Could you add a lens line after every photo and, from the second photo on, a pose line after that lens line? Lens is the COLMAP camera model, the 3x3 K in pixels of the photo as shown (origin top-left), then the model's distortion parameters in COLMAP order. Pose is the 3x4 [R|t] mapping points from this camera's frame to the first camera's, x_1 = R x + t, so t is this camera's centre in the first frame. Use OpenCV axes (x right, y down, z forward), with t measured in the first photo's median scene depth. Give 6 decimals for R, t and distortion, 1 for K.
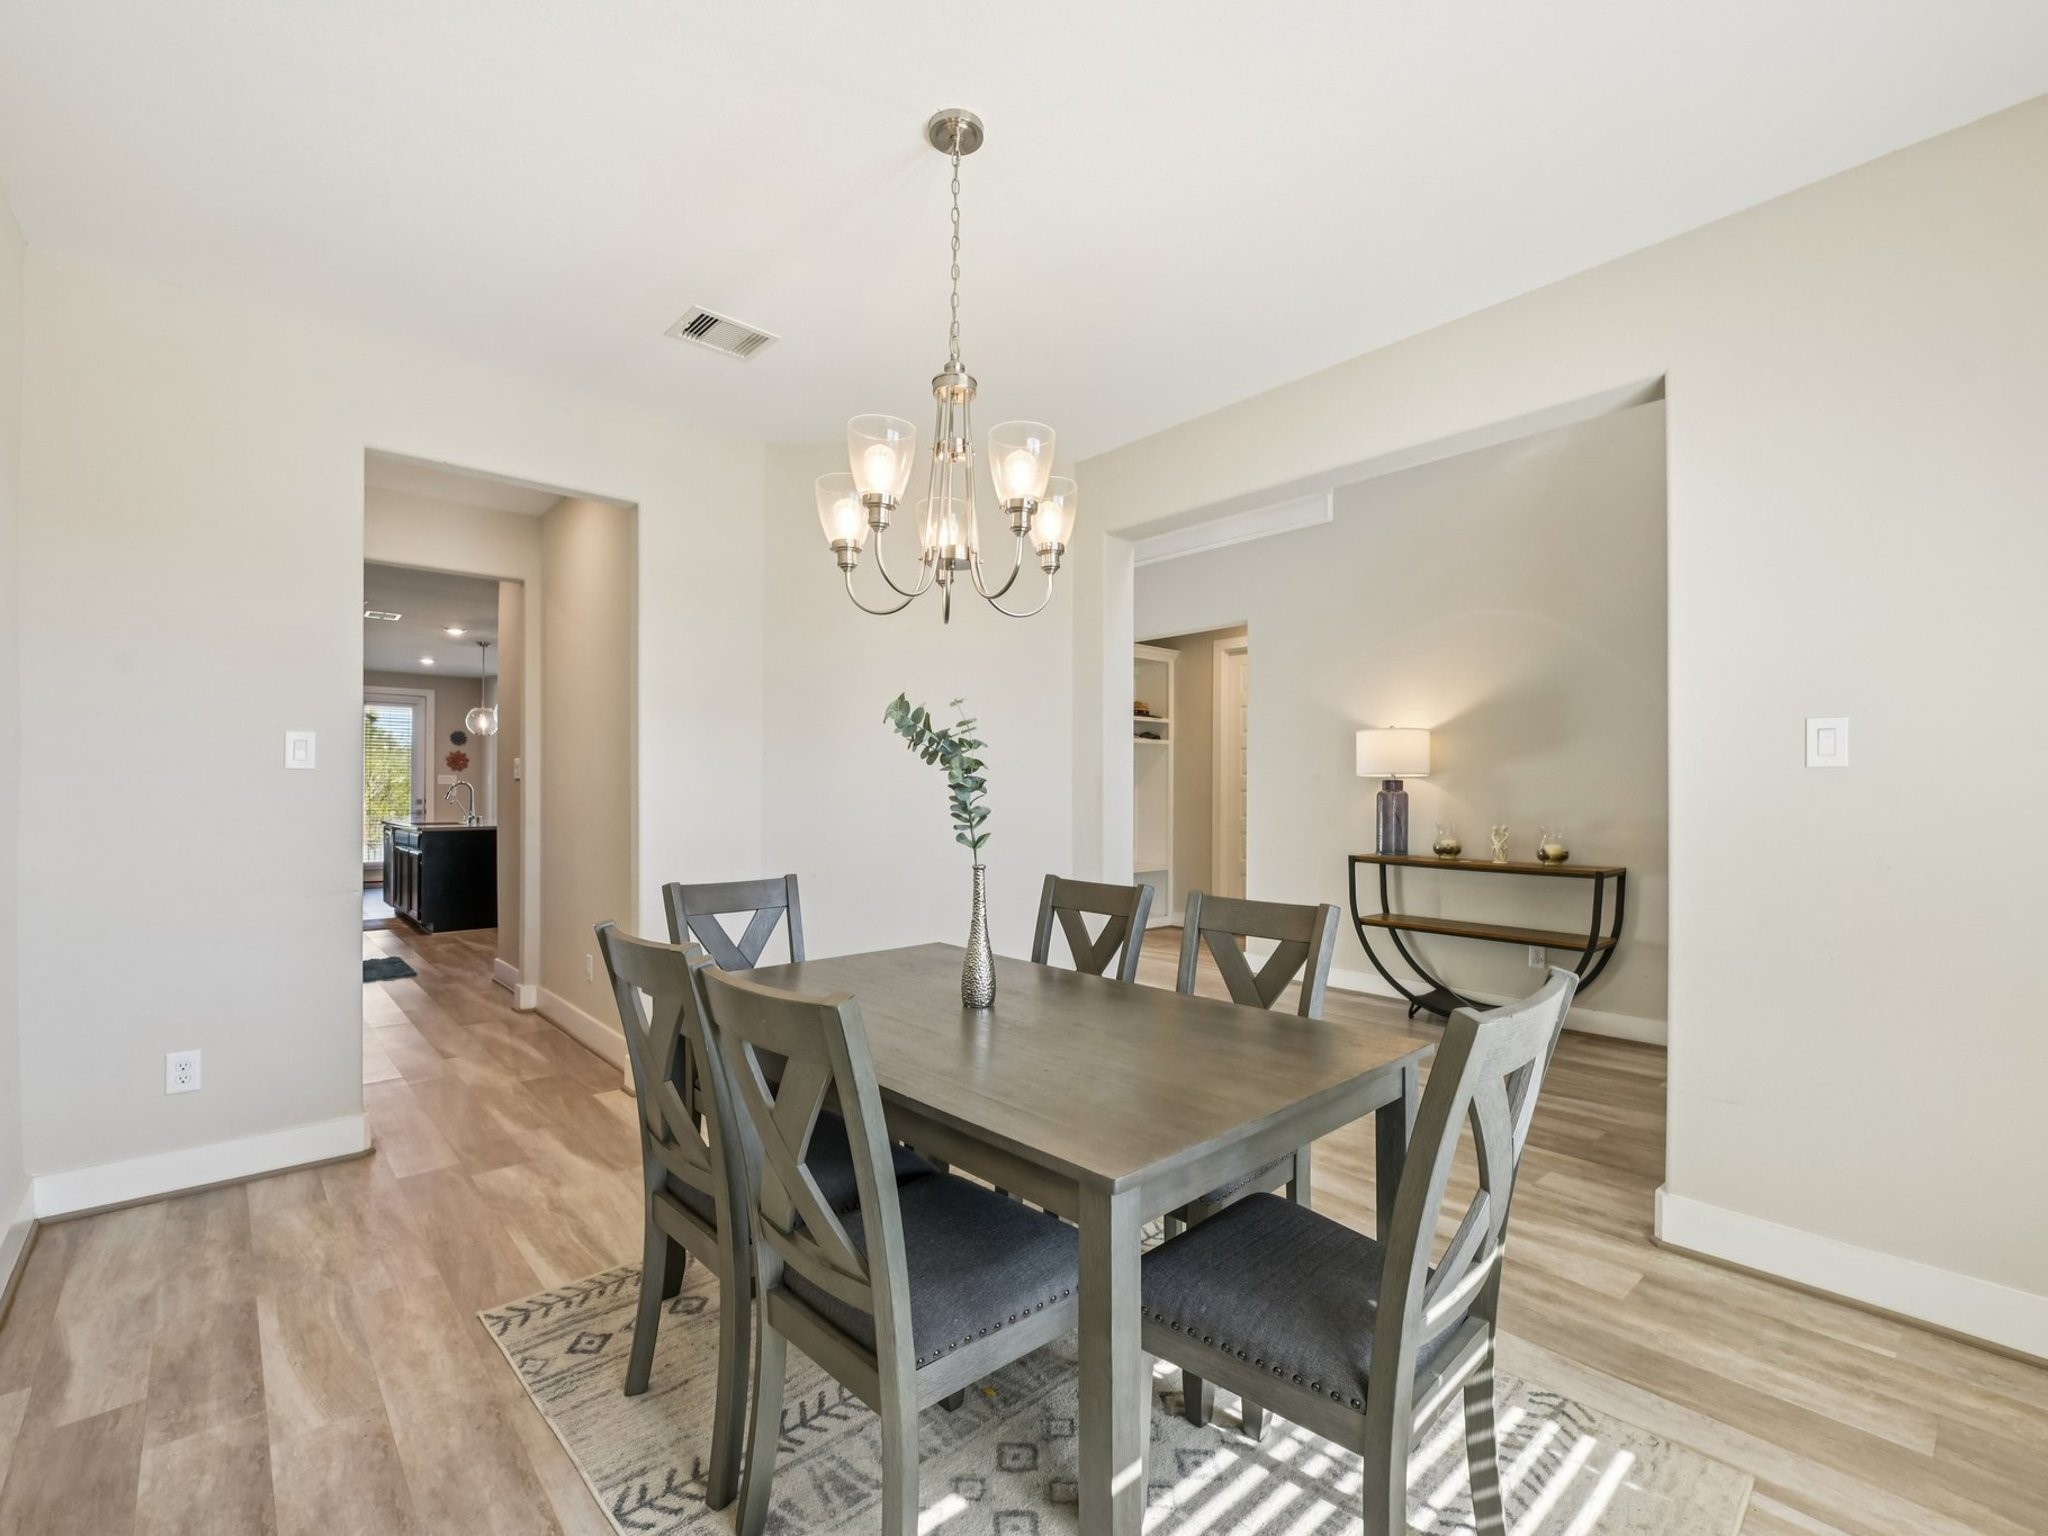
lens RADIAL K [[918.7, 0, 1021.4], [0, 918.7, 784.4], [0, 0, 1]] dist [0.001262, -0.000646]
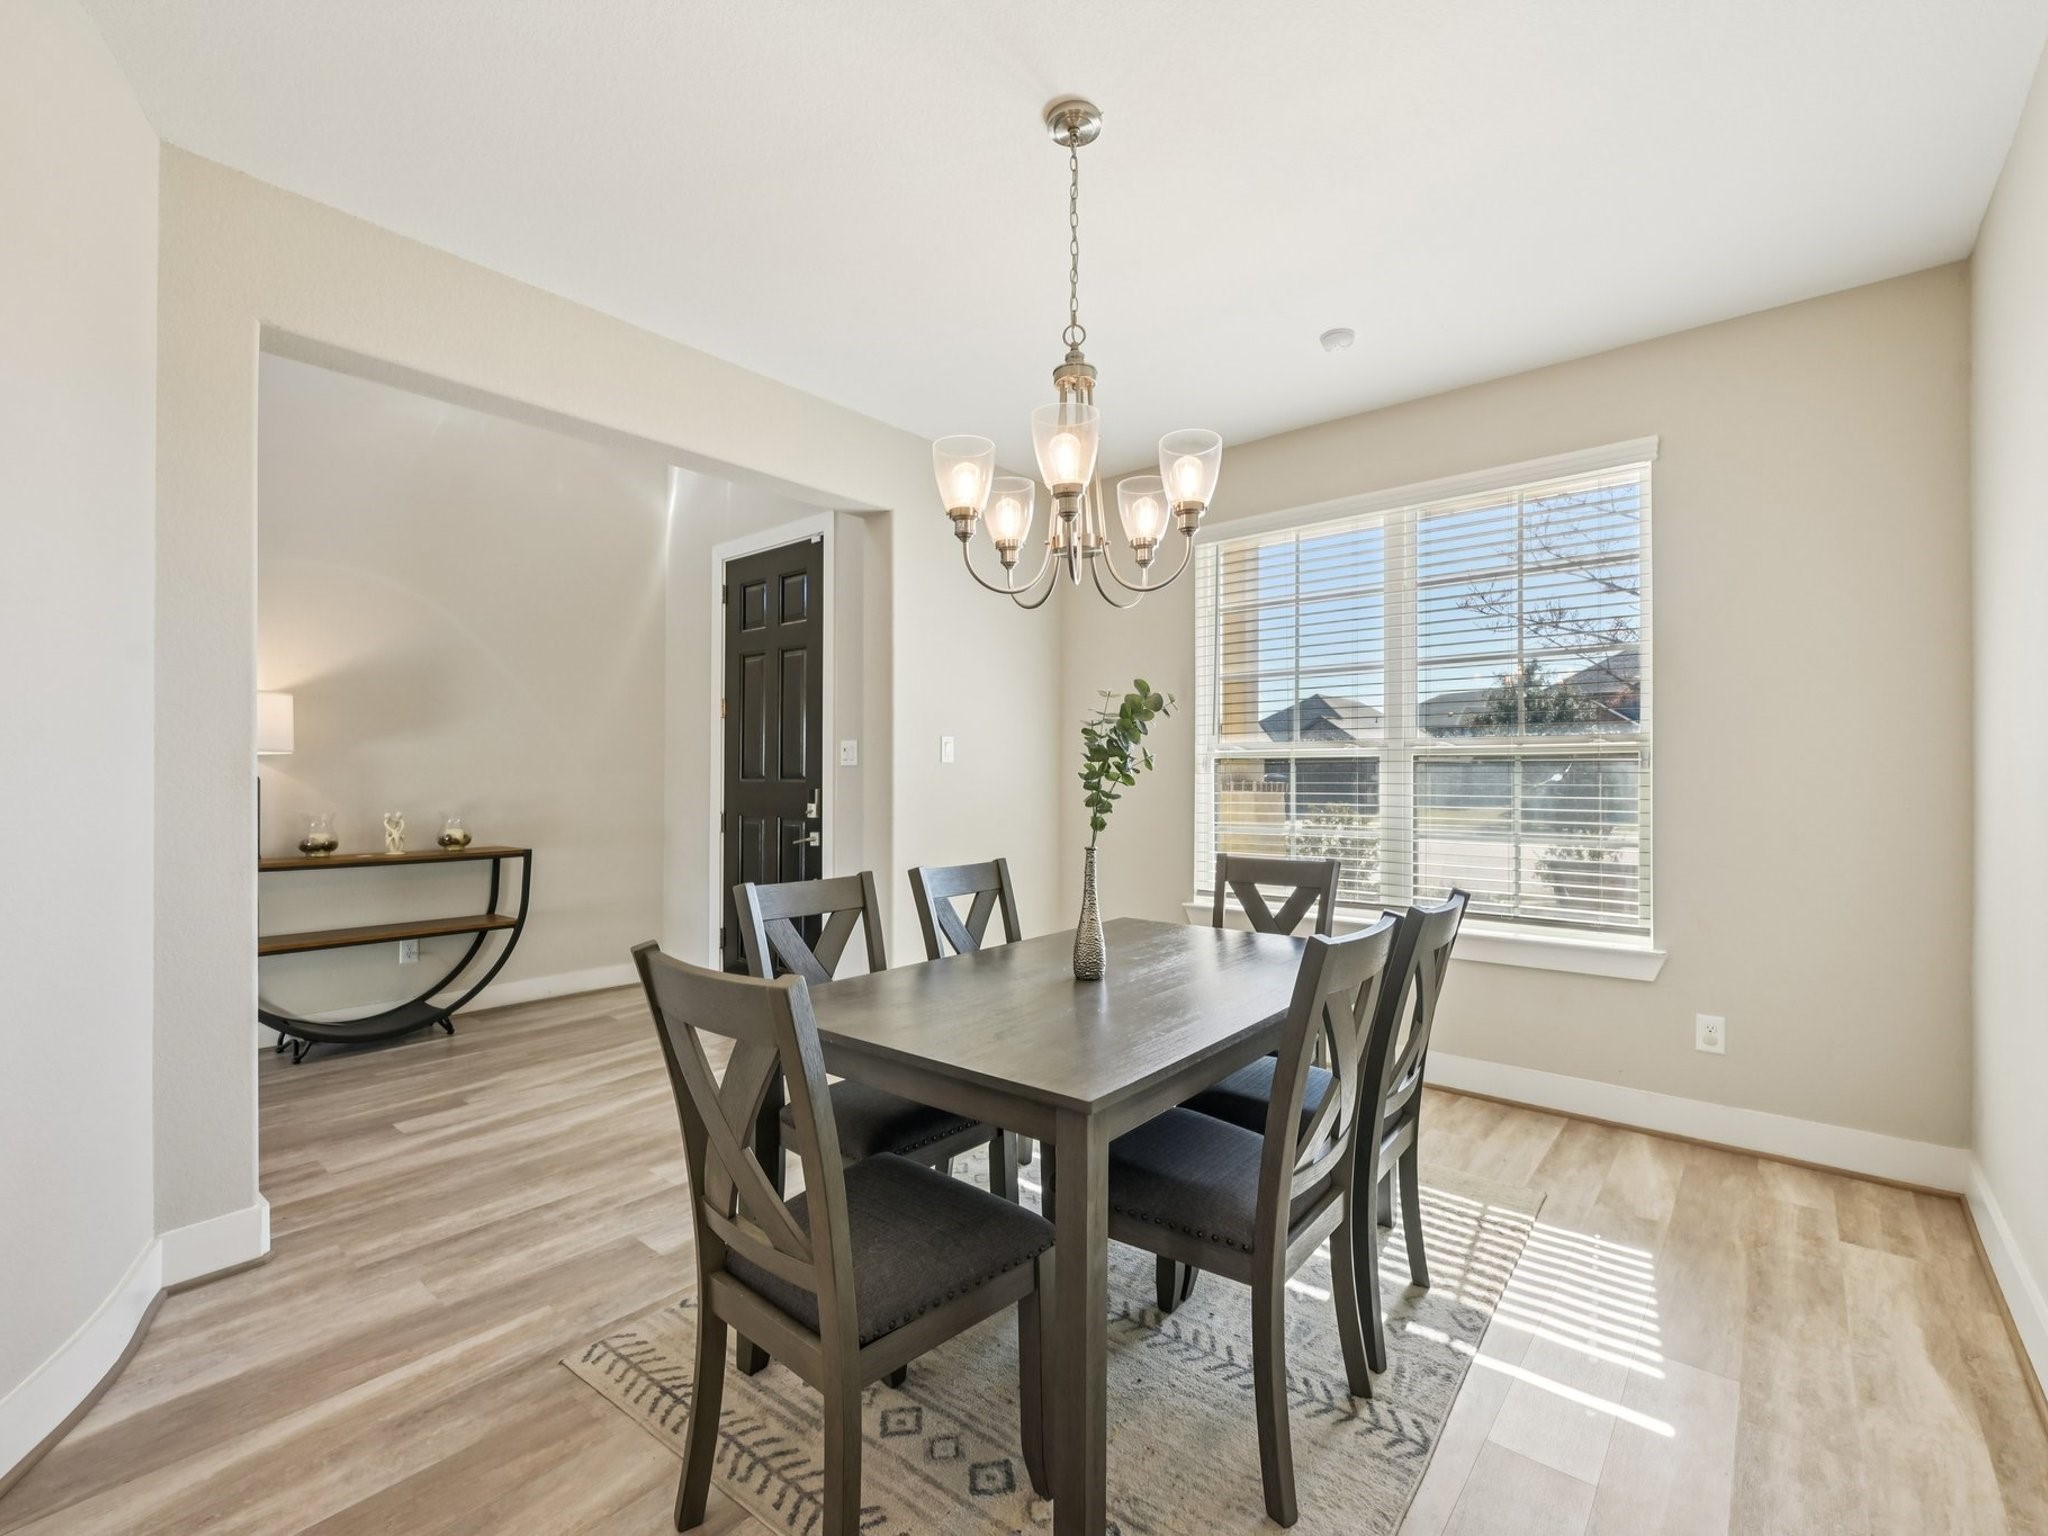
lens RADIAL K [[918.7, 0, 1022.0], [0, 918.7, 767.2], [0, 0, 1]] dist [0.001262, -0.000646]
pose [[-0.139611, 0.009616, 0.990160, -0.994961], [-0.008847, 0.999901, -0.010958, 0.009838], [-0.990167, -0.010290, -0.139512, 1.119317]]
